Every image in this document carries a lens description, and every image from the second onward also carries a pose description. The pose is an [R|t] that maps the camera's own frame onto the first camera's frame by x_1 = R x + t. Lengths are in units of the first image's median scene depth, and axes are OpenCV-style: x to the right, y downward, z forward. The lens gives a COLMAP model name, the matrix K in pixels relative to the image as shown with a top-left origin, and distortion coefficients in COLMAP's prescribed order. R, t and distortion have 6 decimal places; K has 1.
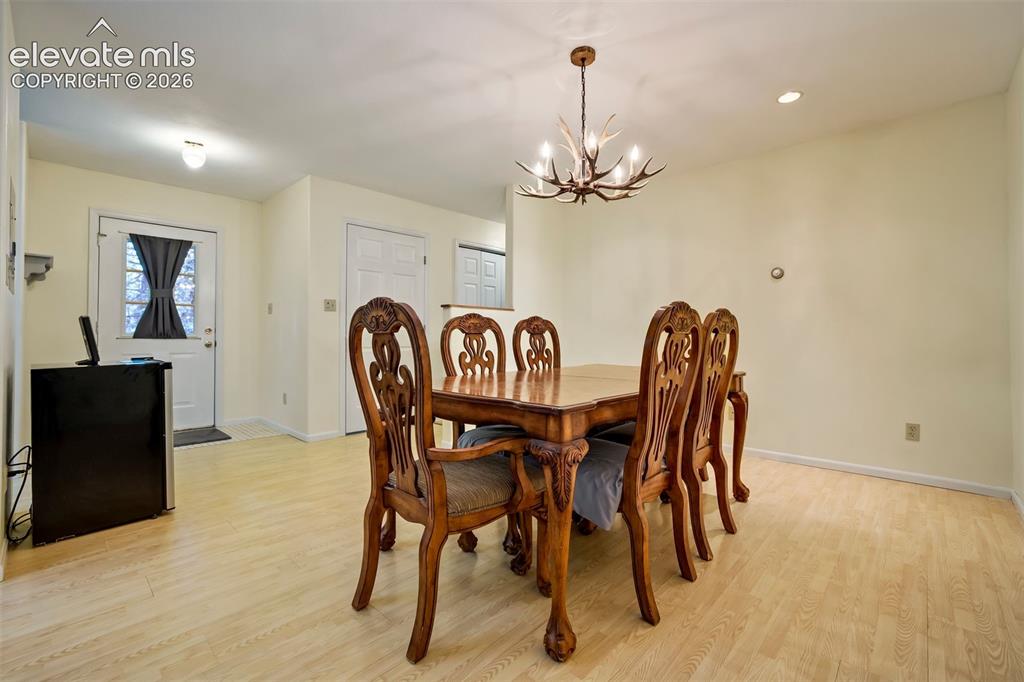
lens RADIAL K [[443.1, 0, 514.7], [0, 443.1, 335.3], [0, 0, 1]] dist [-0.032321, 0.015644]
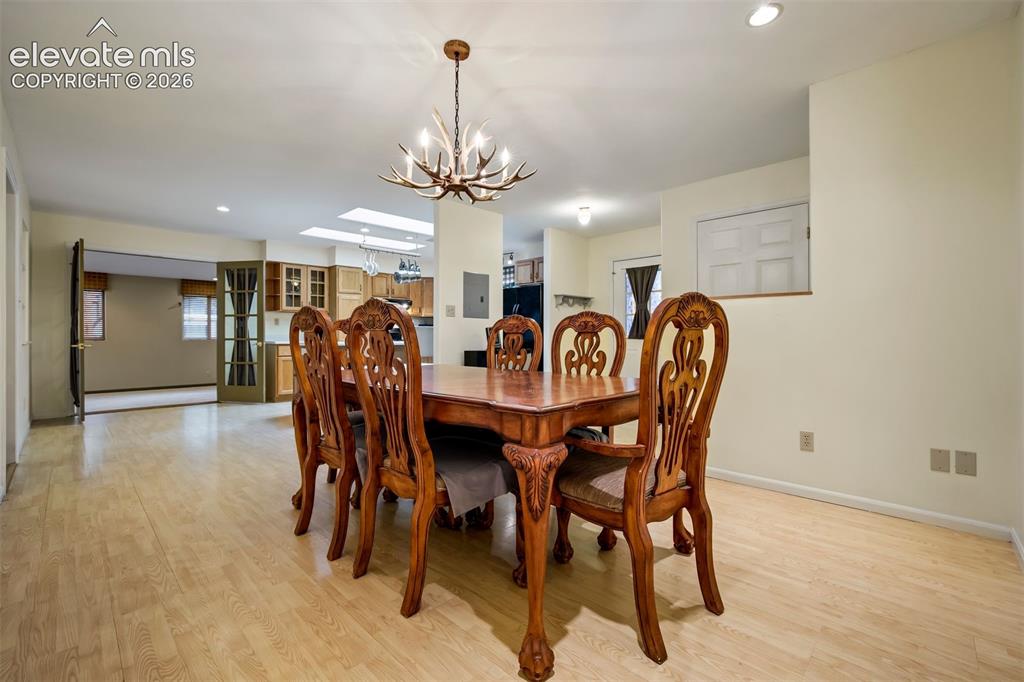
lens RADIAL K [[443.1, 0, 514.7], [0, 443.1, 335.3], [0, 0, 1]] dist [-0.032321, 0.015644]
pose [[-0.015093, -0.006433, -0.999865, 0.899053], [0.000239, 0.999979, -0.006437, 0.008926], [0.999886, -0.000336, -0.015091, 0.891954]]
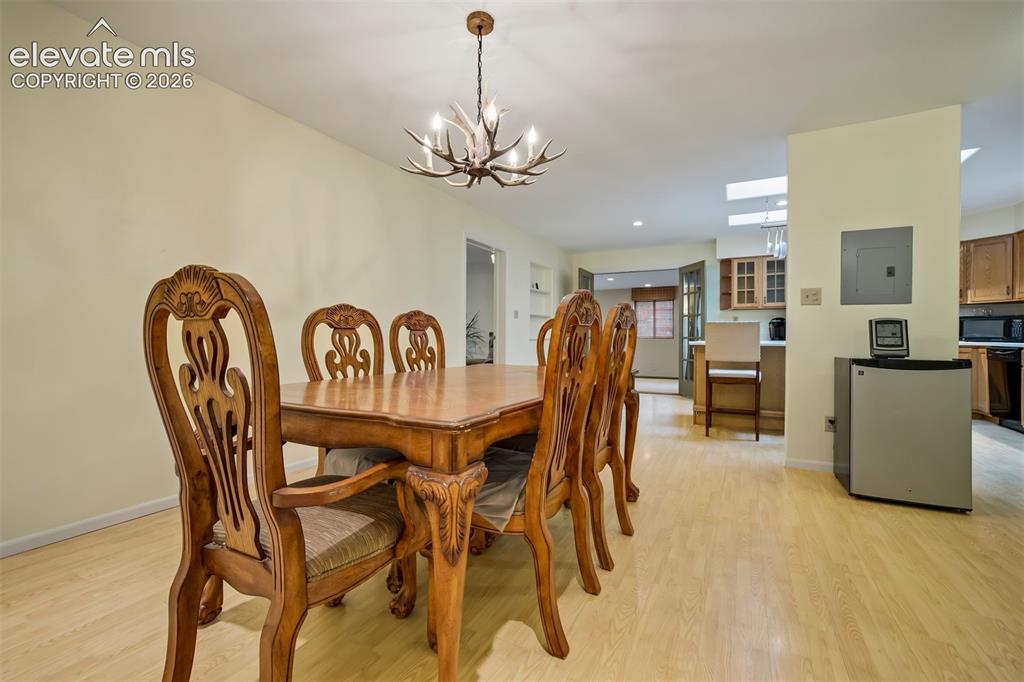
lens RADIAL K [[443.1, 0, 514.7], [0, 443.1, 335.3], [0, 0, 1]] dist [-0.032321, 0.015644]
pose [[-0.963402, -0.005278, -0.268010, 0.259382], [-0.005124, 0.999986, -0.001273, 0.008225], [0.268013, 0.000147, -0.963415, 1.475175]]
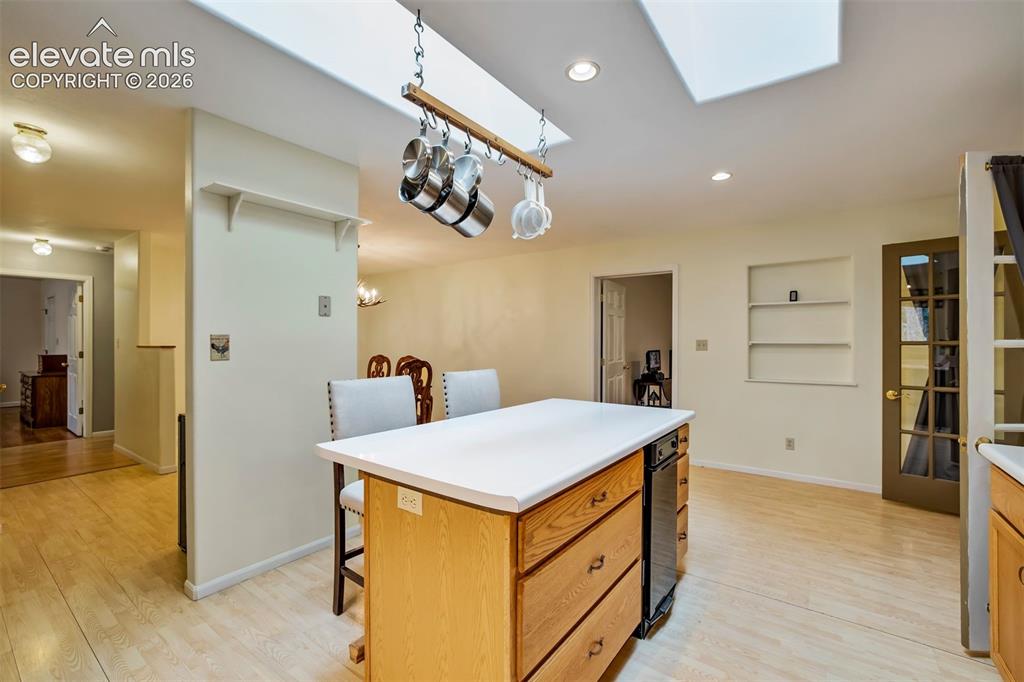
lens RADIAL K [[431.3, 0, 512.0], [0, 431.3, 341.0], [0, 0, 1]] dist [-0.001788, -0.000098]
pose [[-0.111931, -0.000168, 0.993716, -1.750863], [-0.001824, 0.999998, -0.000036, -0.106102], [-0.993714, -0.001817, -0.111931, 0.329674]]
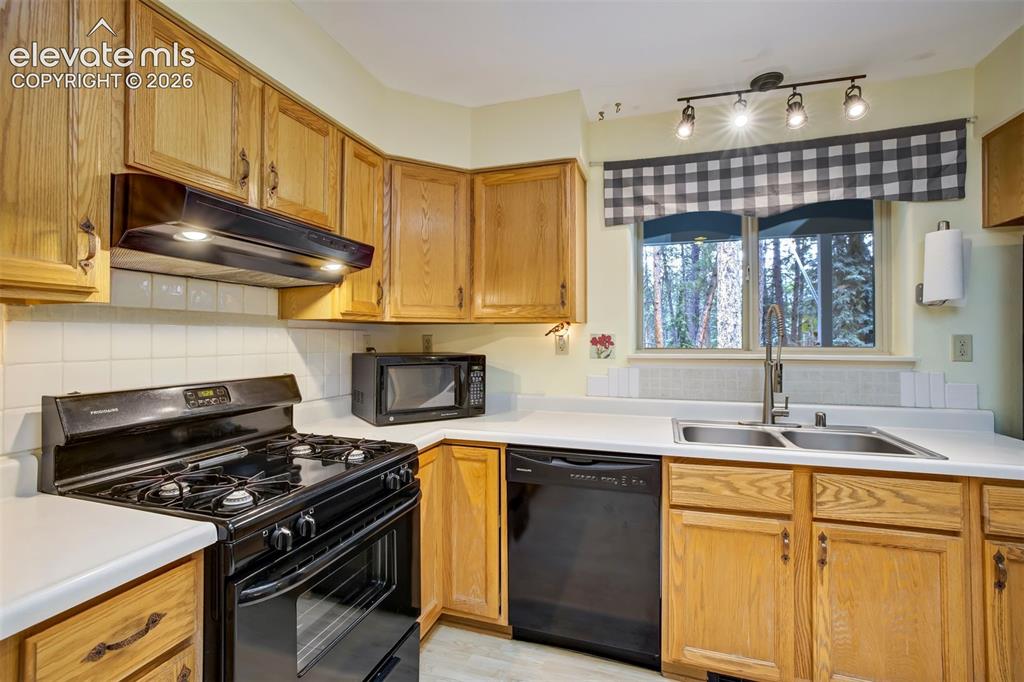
lens RADIAL K [[443.1, 0, 514.7], [0, 443.1, 335.3], [0, 0, 1]] dist [-0.032321, 0.015644]
pose [[0.424514, -0.007821, -0.905388, -1.324912], [-0.000832, 0.999959, -0.009028, -0.107200], [0.905421, 0.004585, 0.424490, 0.123390]]
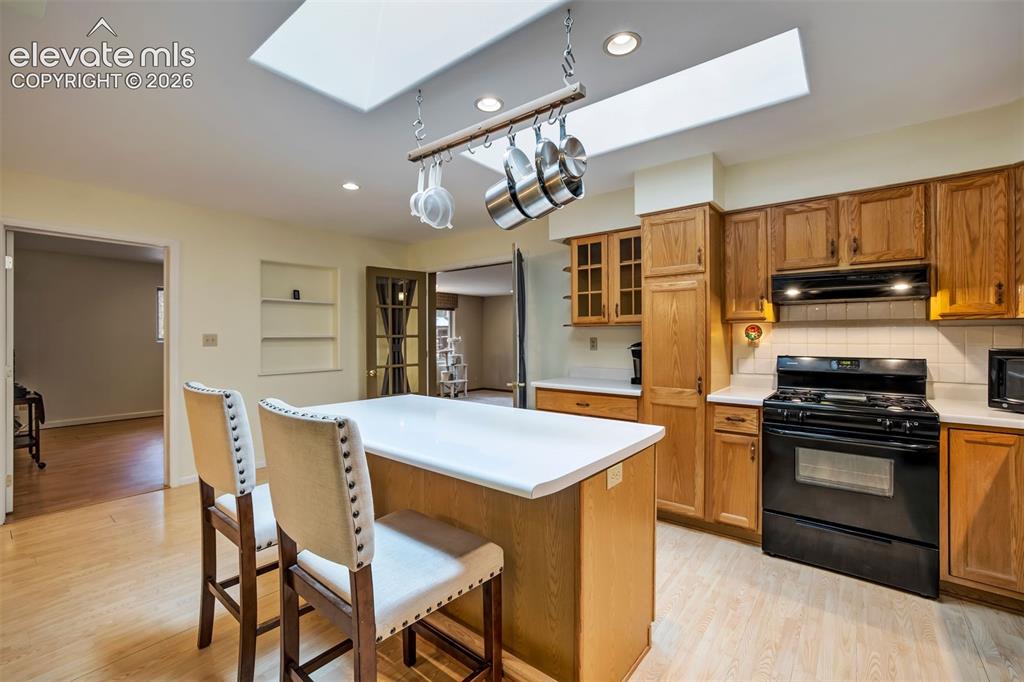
lens RADIAL K [[443.1, 0, 514.7], [0, 443.1, 335.3], [0, 0, 1]] dist [-0.032321, 0.015644]
pose [[-0.996779, 0.002015, -0.080170, -1.126482], [0.001940, 0.999998, 0.001014, -0.107720], [0.080171, 0.000855, -0.996781, 0.904138]]
